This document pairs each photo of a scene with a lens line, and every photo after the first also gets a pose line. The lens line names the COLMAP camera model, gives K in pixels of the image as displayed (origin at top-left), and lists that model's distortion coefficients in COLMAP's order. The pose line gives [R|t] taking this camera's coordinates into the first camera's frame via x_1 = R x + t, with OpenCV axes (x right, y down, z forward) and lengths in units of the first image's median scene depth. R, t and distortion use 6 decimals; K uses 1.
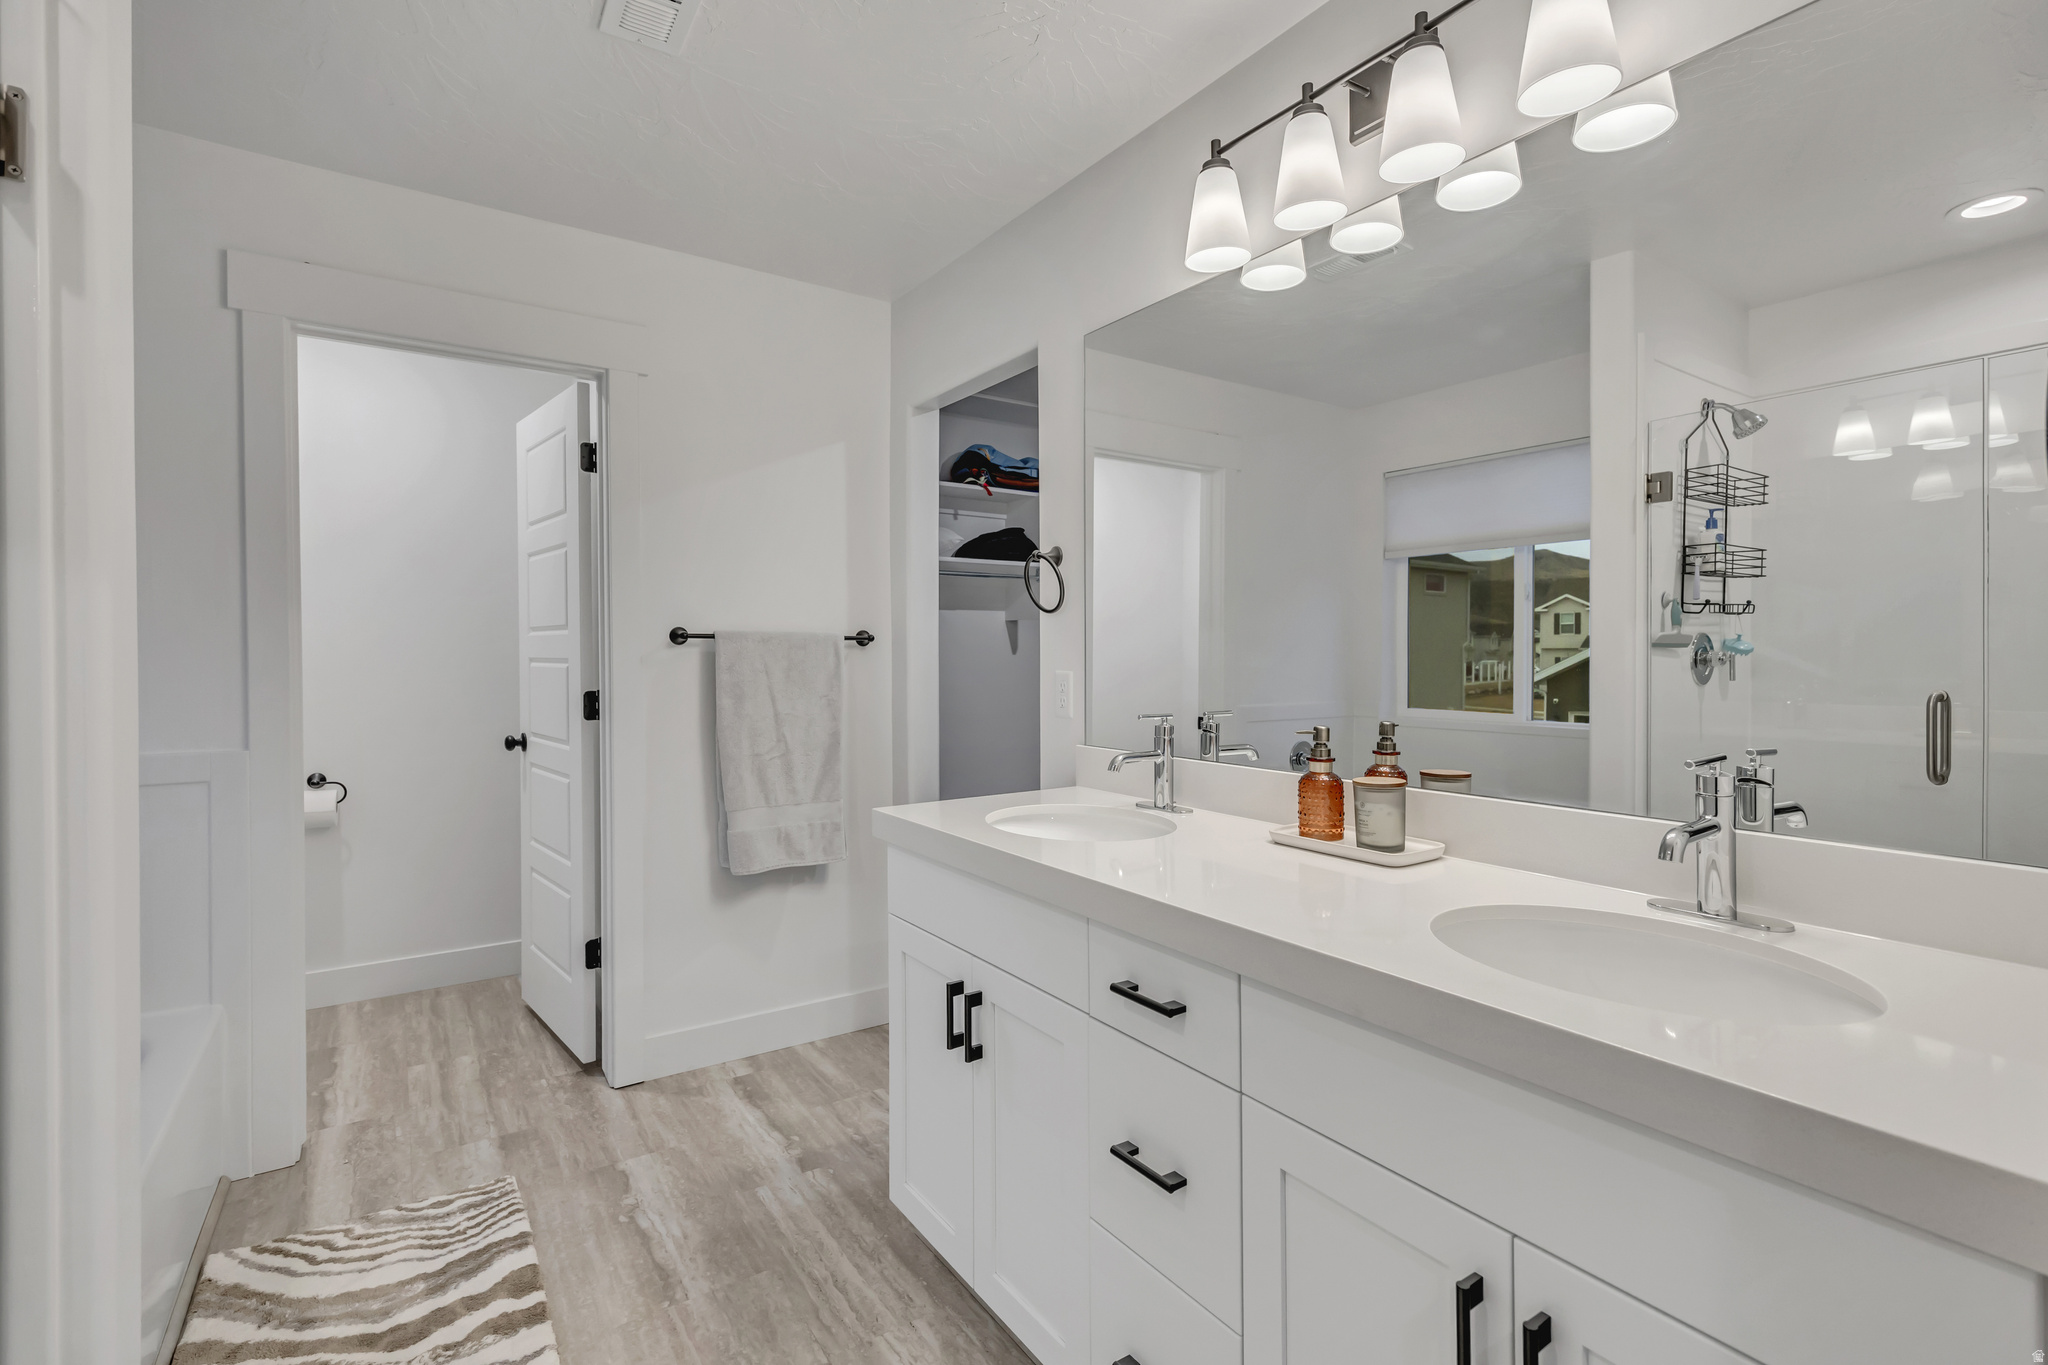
lens RADIAL K [[935.2, 0, 1021.7], [0, 935.2, 638.7], [0, 0, 1]] dist [-0.001258, 0.000386]
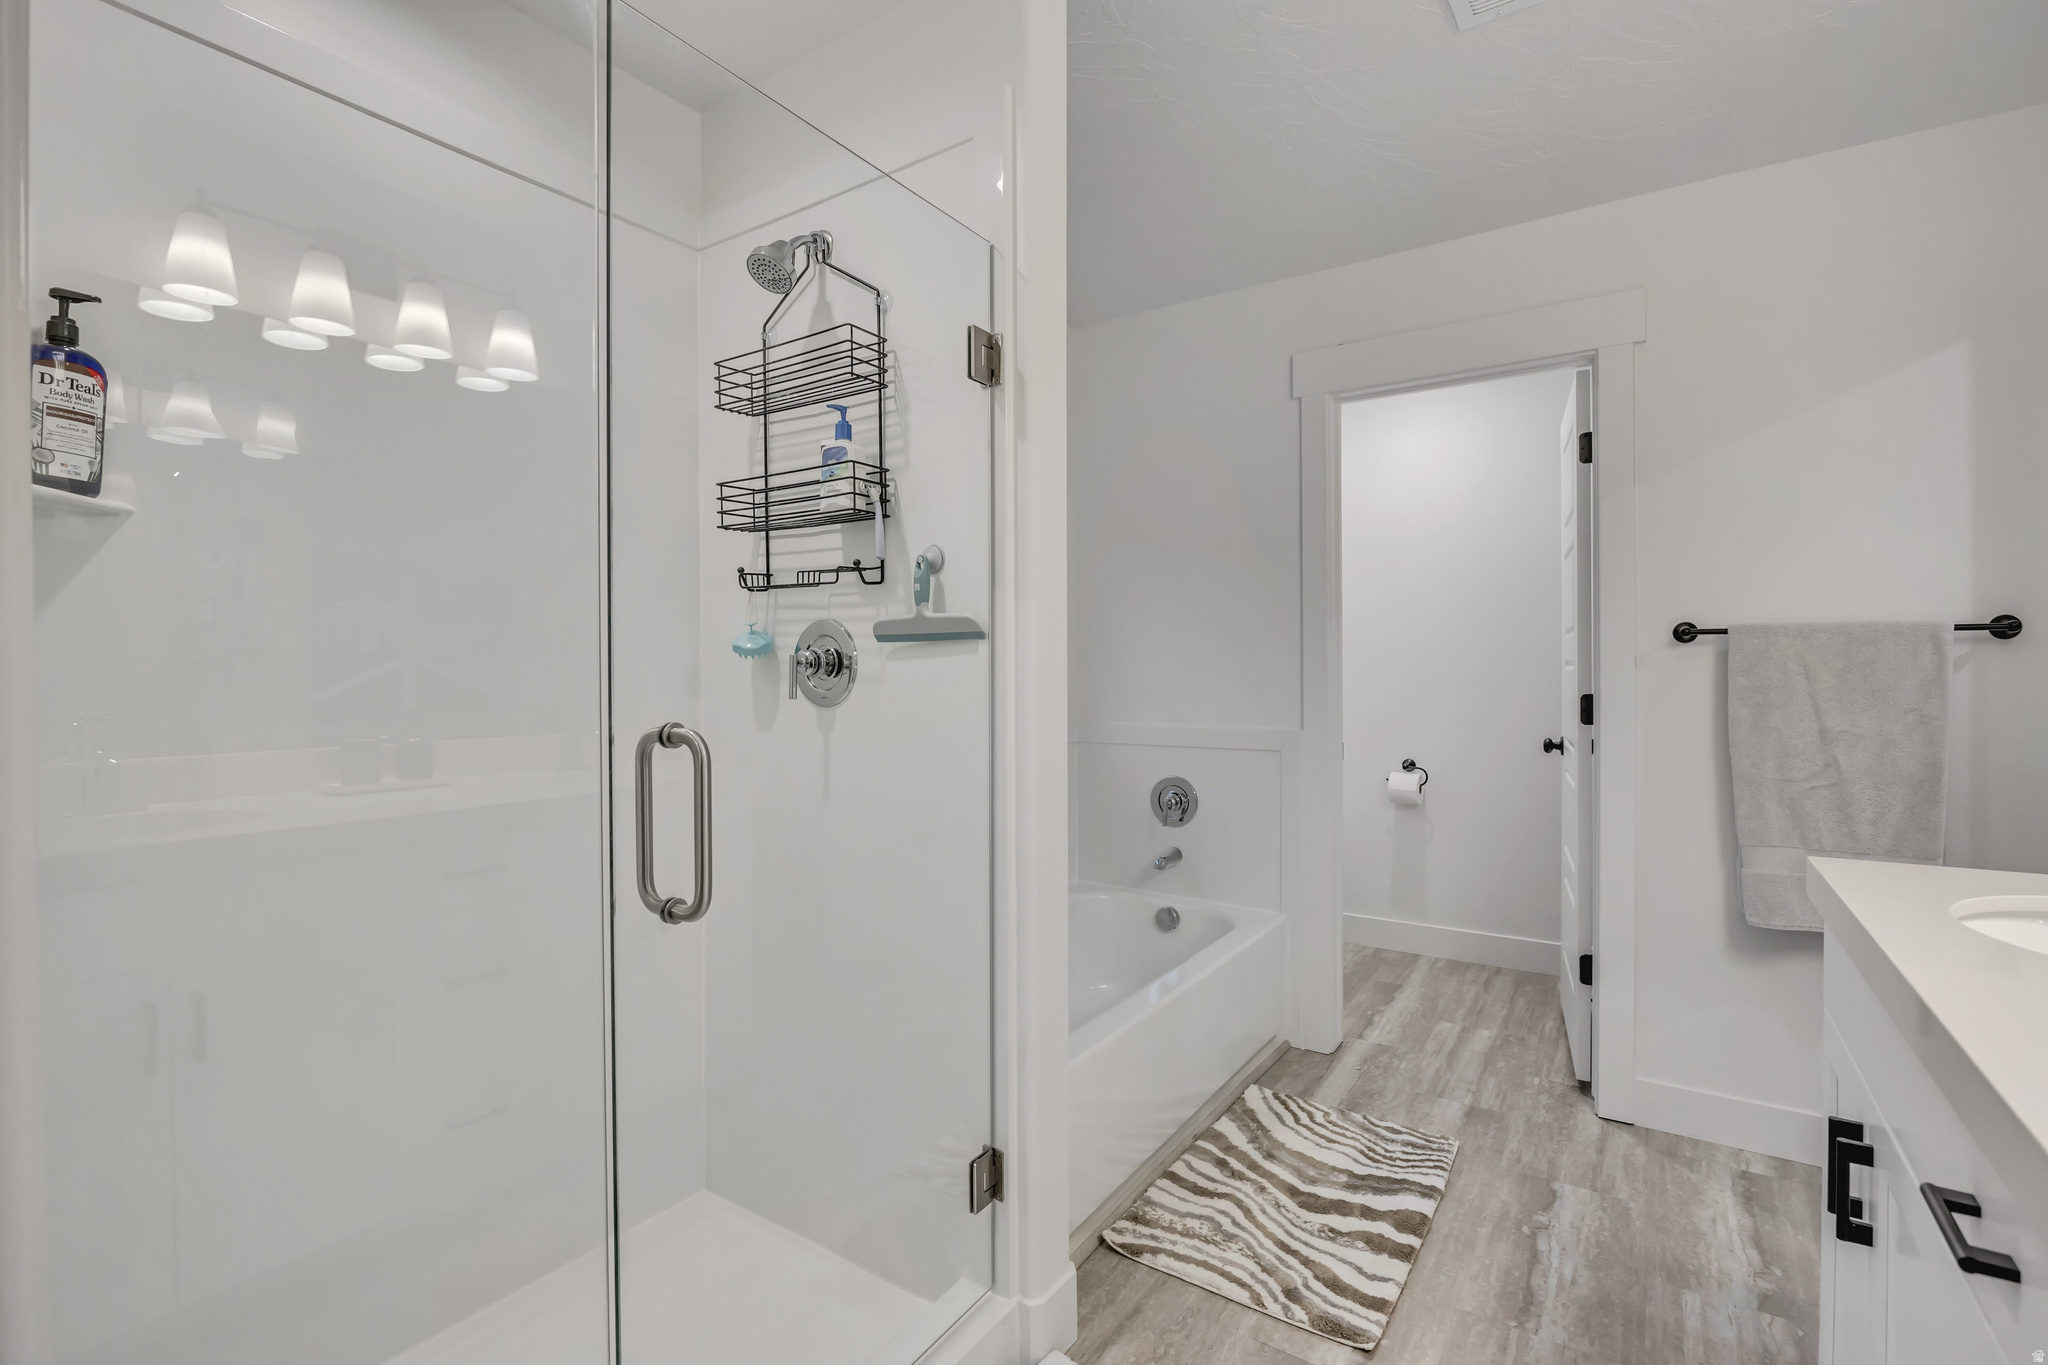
lens RADIAL K [[919.2, 0, 1024.7], [0, 919.2, 673.3], [0, 0, 1]] dist [-0.001404, -0.004459]
pose [[0.371416, 0.002510, -0.928463, 0.233479], [0.018233, 0.999784, 0.009997, 0.018311], [0.928287, -0.020641, 0.371290, 0.150192]]
